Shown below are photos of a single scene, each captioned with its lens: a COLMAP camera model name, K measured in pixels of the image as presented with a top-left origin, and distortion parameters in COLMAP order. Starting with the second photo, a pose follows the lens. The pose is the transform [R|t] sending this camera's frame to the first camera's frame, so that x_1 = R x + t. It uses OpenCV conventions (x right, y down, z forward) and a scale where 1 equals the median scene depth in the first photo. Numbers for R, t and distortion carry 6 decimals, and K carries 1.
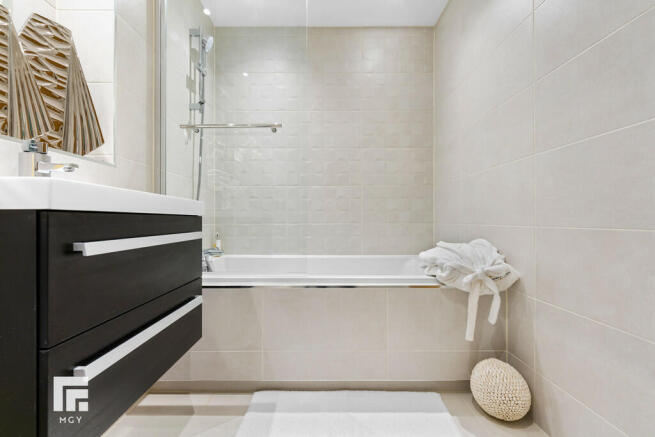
lens RADIAL K [[260.6, 0, 326.9], [0, 260.6, 218.7], [0, 0, 1]] dist [-0.001722, -0.000357]
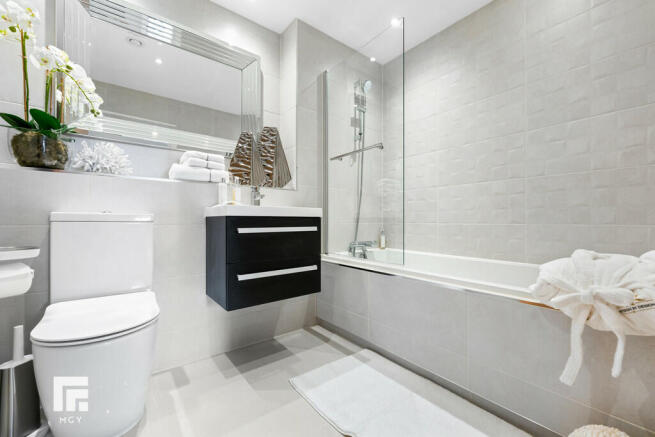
lens RADIAL K [[260.6, 0, 325.8], [0, 260.6, 218.7], [0, 0, 1]] dist [-0.001722, -0.000357]
pose [[0.620853, -0.003052, -0.783921, 0.634377], [0.003203, 0.999994, -0.001357, 0.001047], [0.783920, -0.001668, 0.620859, 0.011762]]
